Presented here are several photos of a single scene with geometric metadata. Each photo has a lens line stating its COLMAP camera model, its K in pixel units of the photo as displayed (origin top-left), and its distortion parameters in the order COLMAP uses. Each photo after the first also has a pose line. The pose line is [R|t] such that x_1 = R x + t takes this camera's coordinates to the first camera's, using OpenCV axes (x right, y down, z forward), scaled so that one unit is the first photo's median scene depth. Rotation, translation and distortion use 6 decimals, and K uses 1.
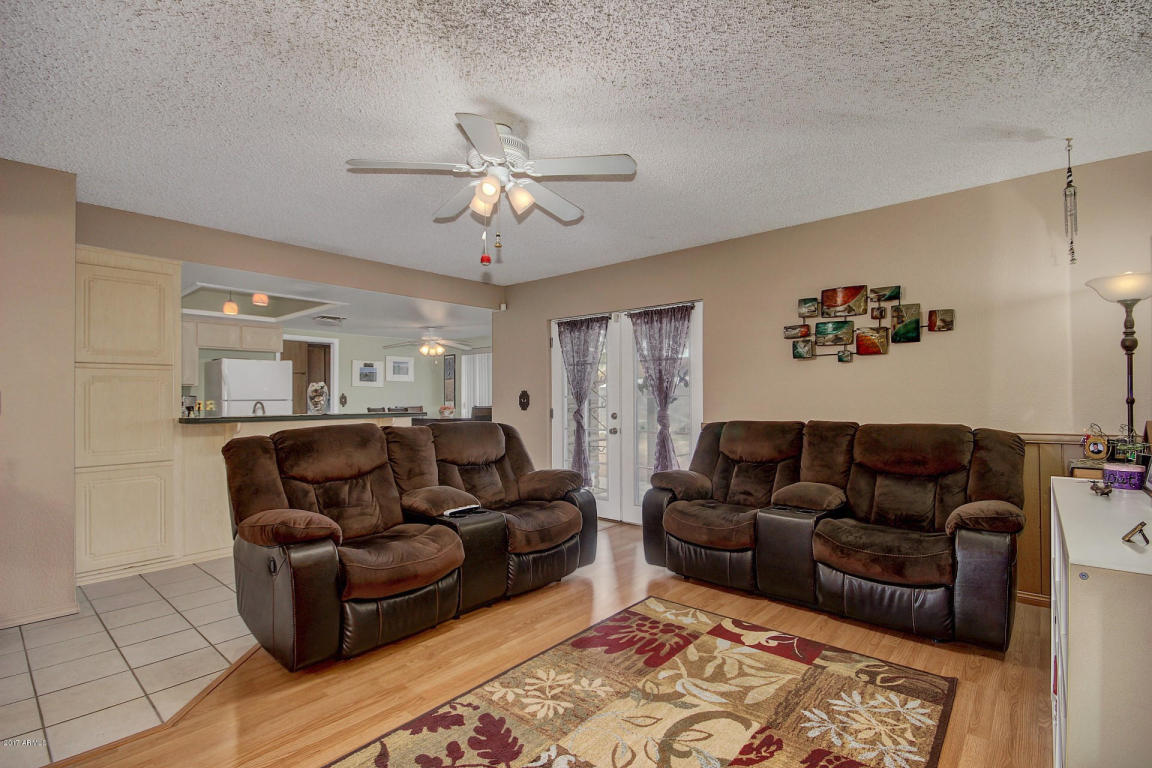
lens RADIAL K [[529.9, 0, 580.0], [0, 529.9, 389.9], [0, 0, 1]] dist [-0.007914, 0.001393]
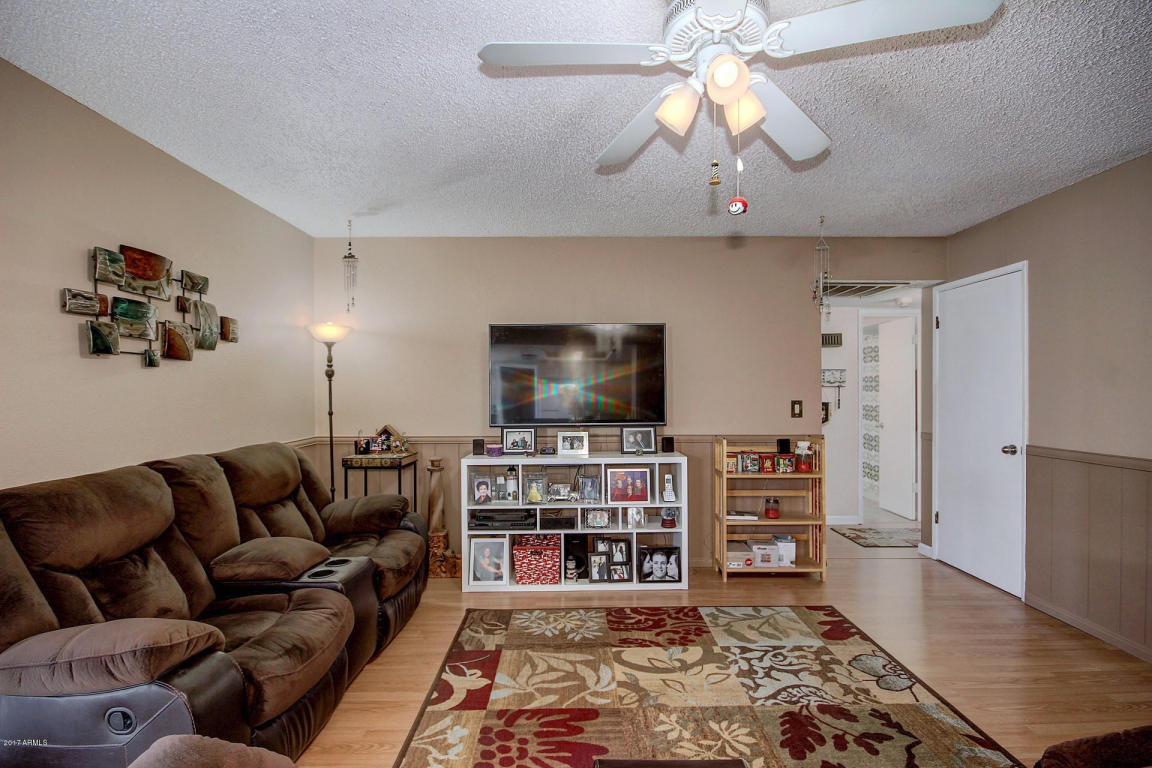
lens RADIAL K [[529.9, 0, 577.4], [0, 529.9, 391.5], [0, 0, 1]] dist [-0.007914, 0.001393]
pose [[-0.656271, 0.004474, 0.754512, -0.495302], [-0.005250, 0.999931, -0.010495, -0.027041], [-0.754507, -0.010849, -0.656203, 1.491650]]
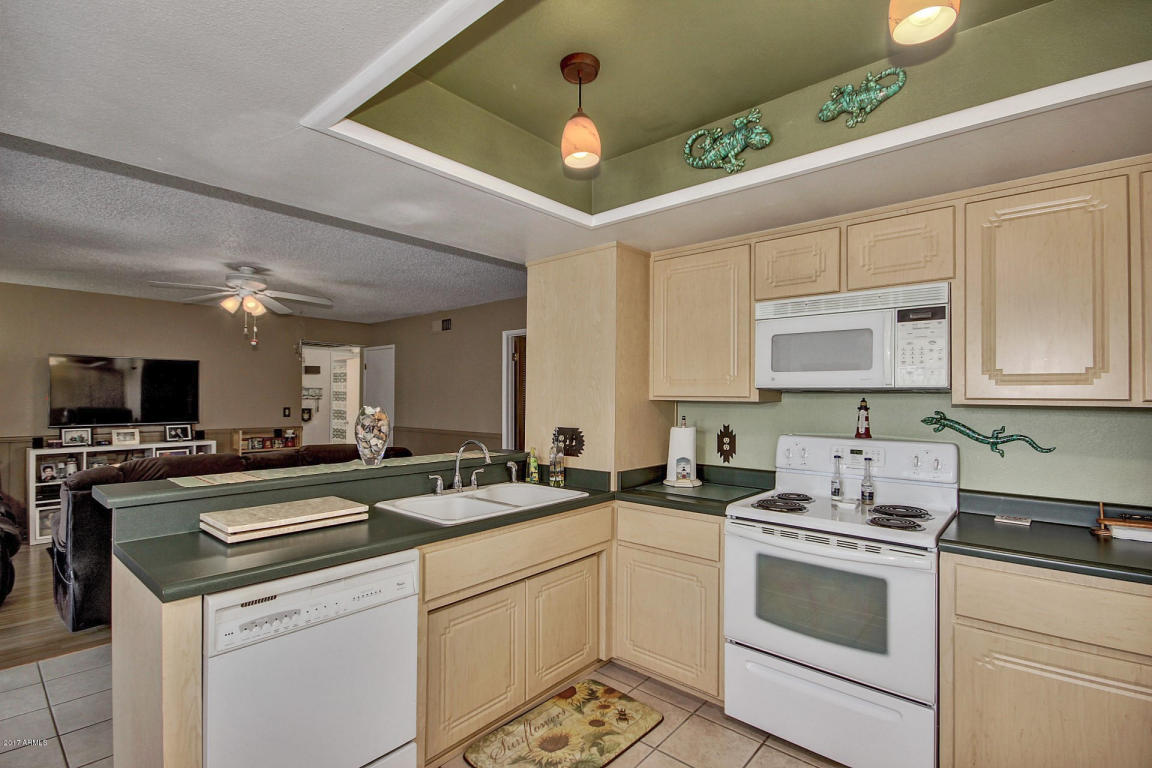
lens RADIAL K [[529.9, 0, 575.0], [0, 529.9, 395.7], [0, 0, 1]] dist [-0.007914, 0.001393]
pose [[-0.999964, -0.001279, 0.008392, -1.258090], [-0.001421, 0.999856, -0.016925, -0.035790], [-0.008369, -0.016936, -0.999822, 2.706359]]
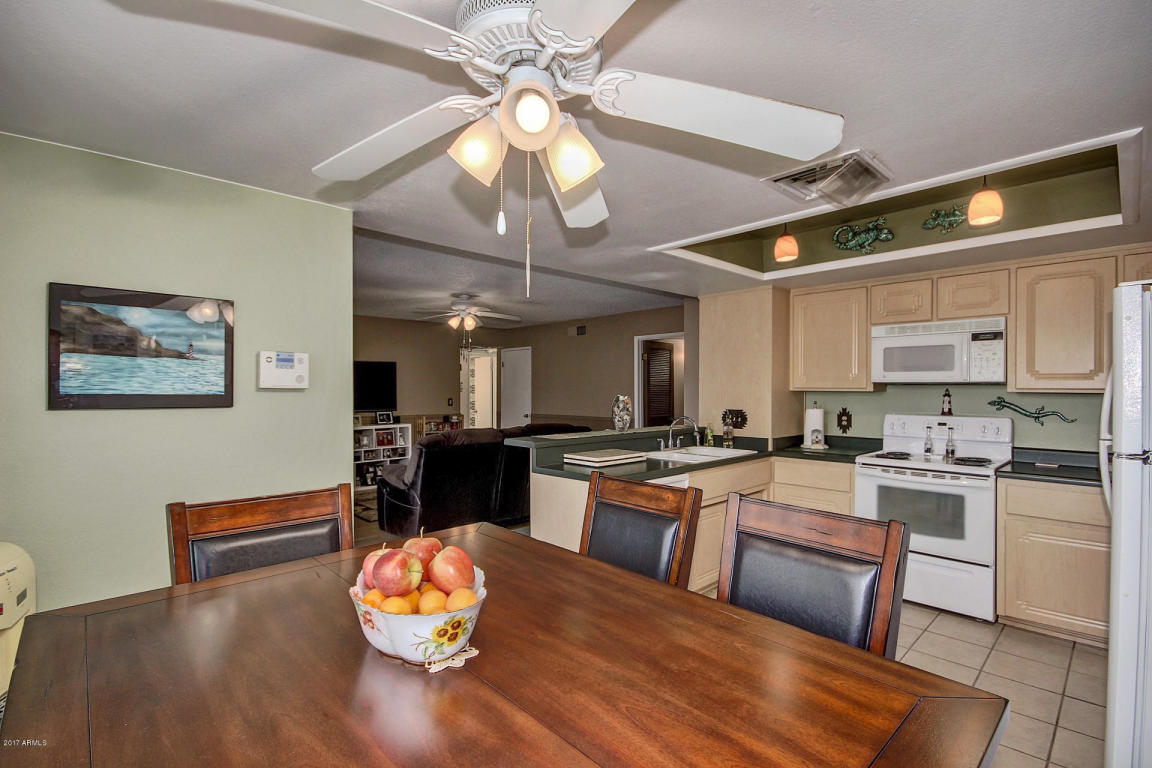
lens RADIAL K [[529.9, 0, 571.8], [0, 529.9, 395.1], [0, 0, 1]] dist [-0.007914, 0.001393]
pose [[-0.994155, 0.002874, 0.107924, -0.897328], [0.002615, 0.999993, -0.002547, -0.029532], [-0.107931, -0.002250, -0.994156, 3.308282]]
